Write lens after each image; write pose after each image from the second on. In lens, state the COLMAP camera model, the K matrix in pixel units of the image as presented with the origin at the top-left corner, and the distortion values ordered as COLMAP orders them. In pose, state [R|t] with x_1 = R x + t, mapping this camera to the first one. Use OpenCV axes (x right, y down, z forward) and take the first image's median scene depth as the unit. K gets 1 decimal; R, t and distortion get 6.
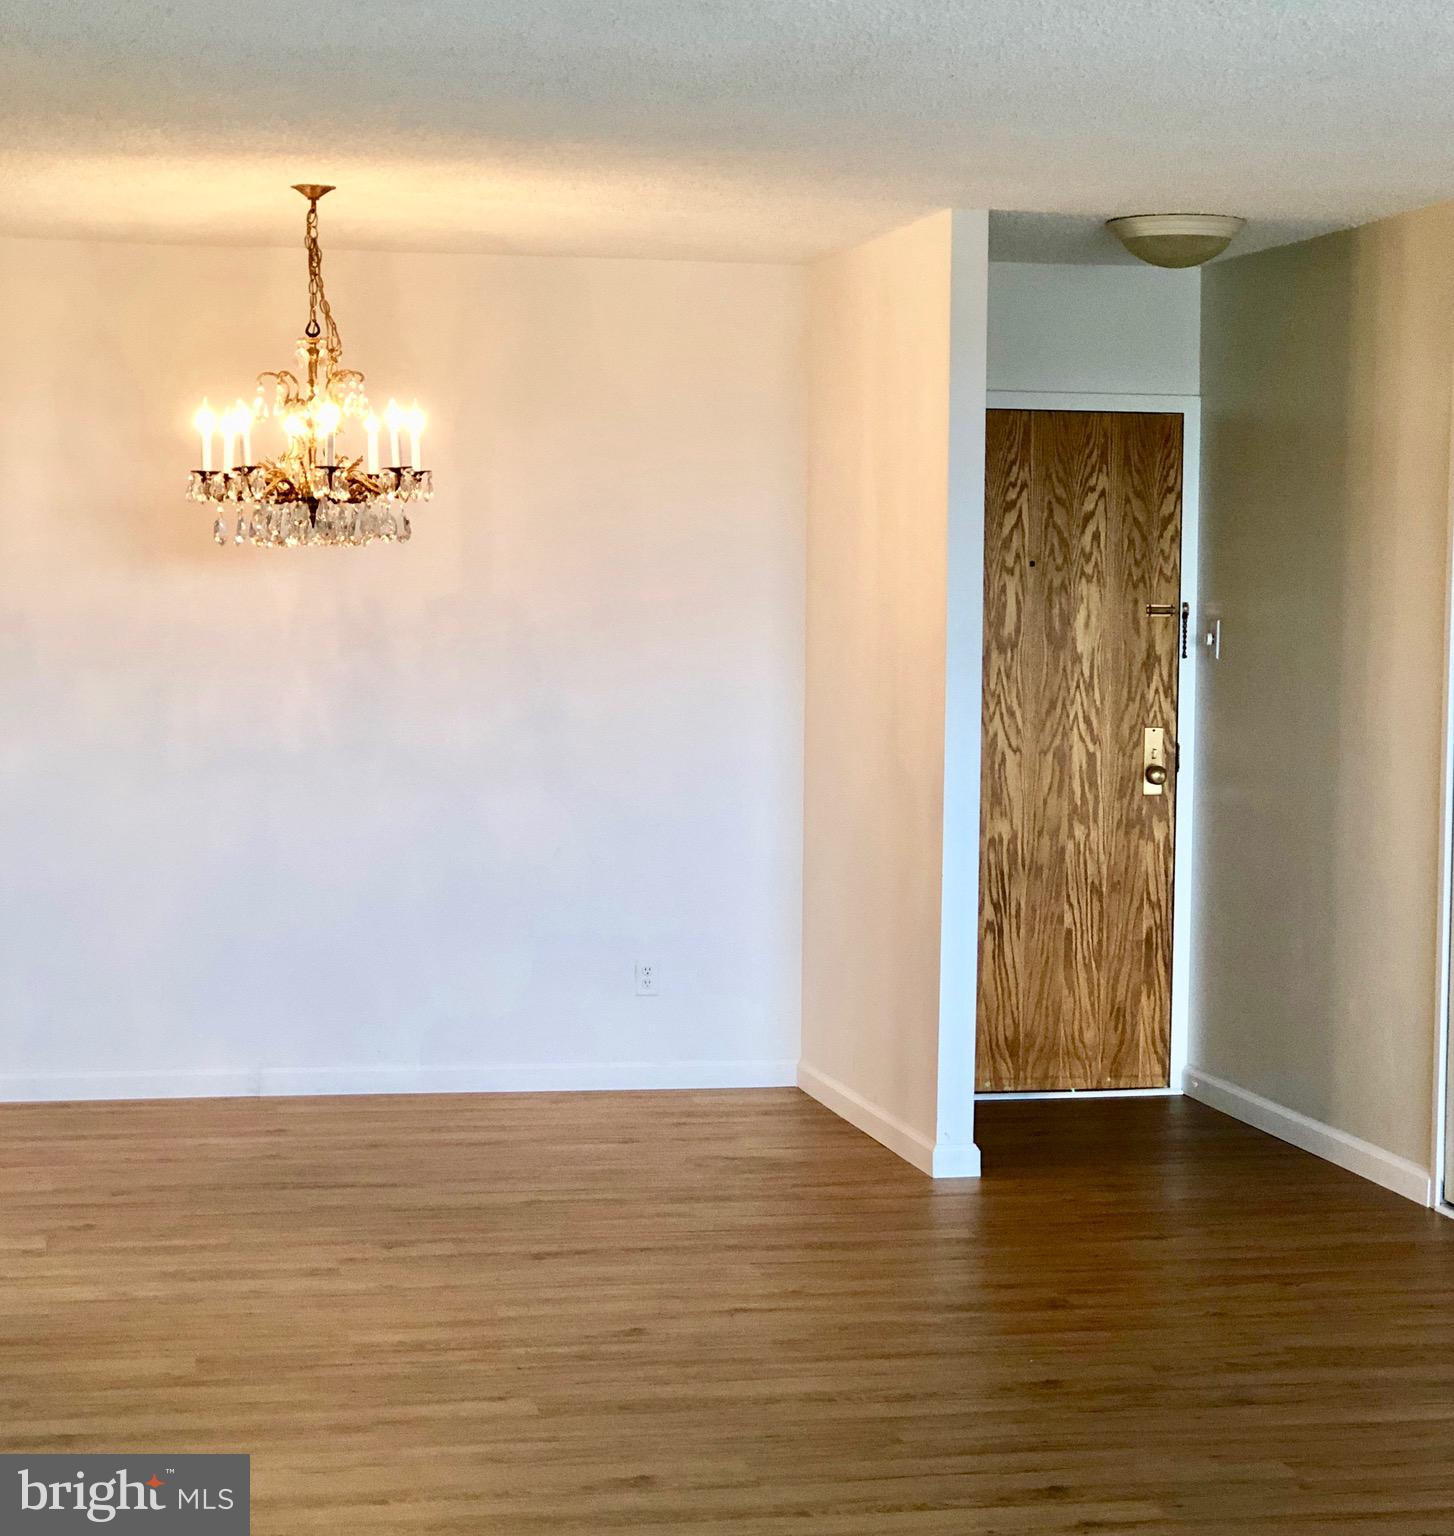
lens RADIAL K [[2943.9, 0, 727.5], [0, 2943.9, 769.6], [0, 0, 1]] dist [0.011665, 0.000000]
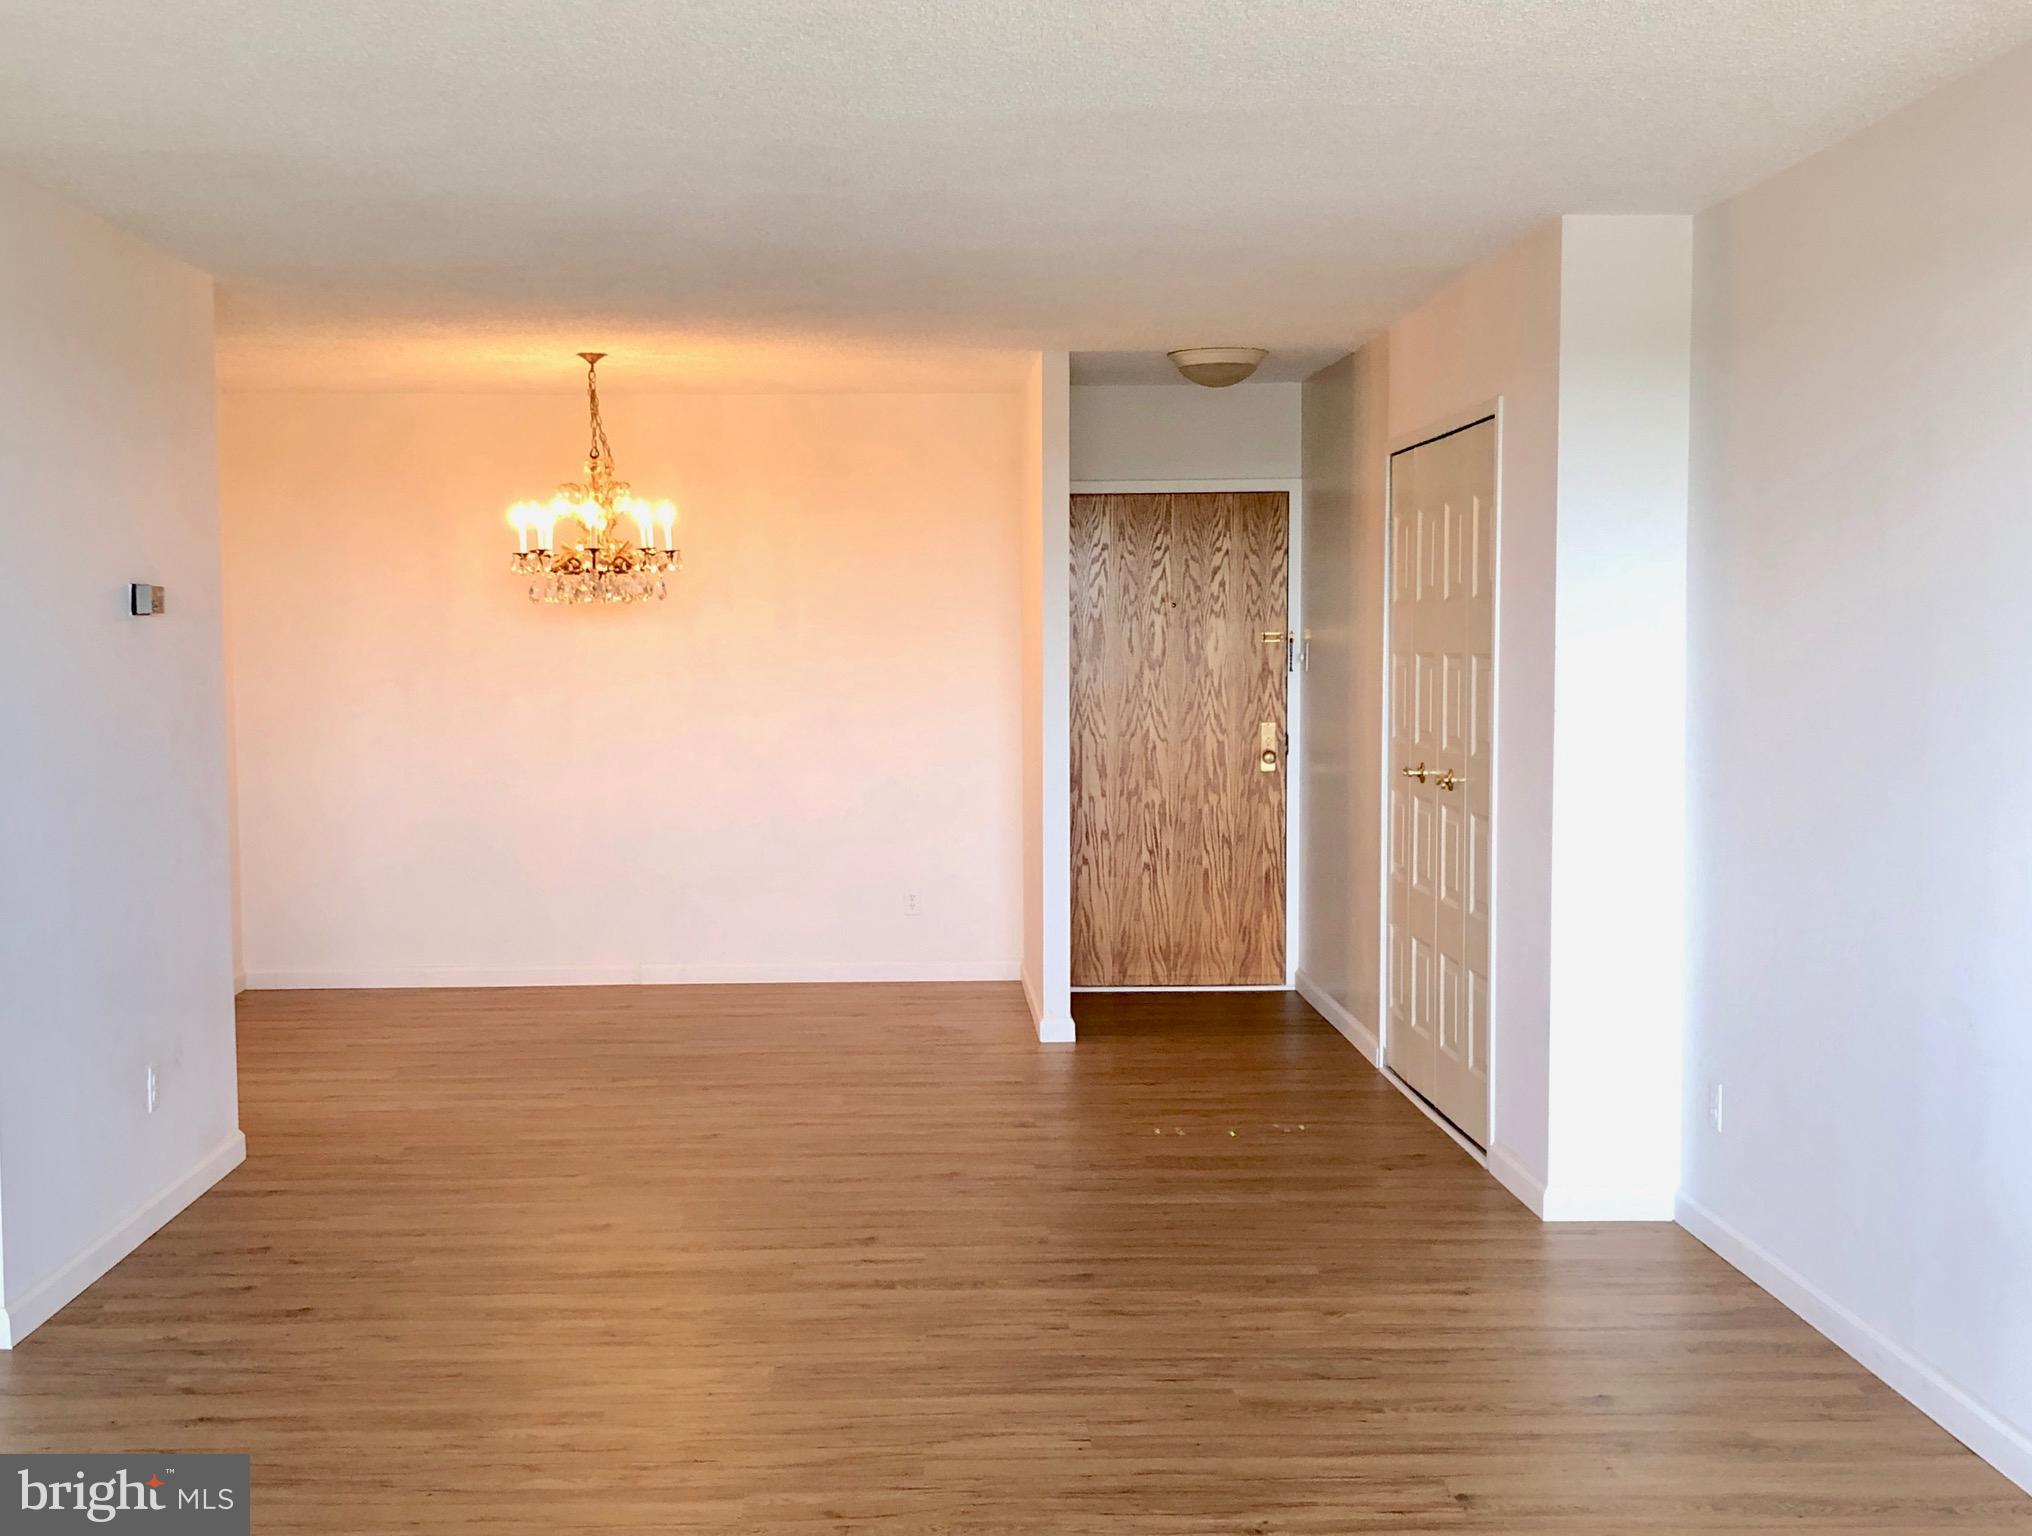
lens RADIAL K [[2207.2, 0, 1000.1], [0, 2207.2, 800.7], [0, 0, 1]] dist [0.162541, 0.000000]
pose [[0.982781, -0.005425, -0.184694, 0.213877], [0.008183, 0.999866, 0.014176, 0.006741], [0.184593, -0.015443, 0.982694, -0.038656]]
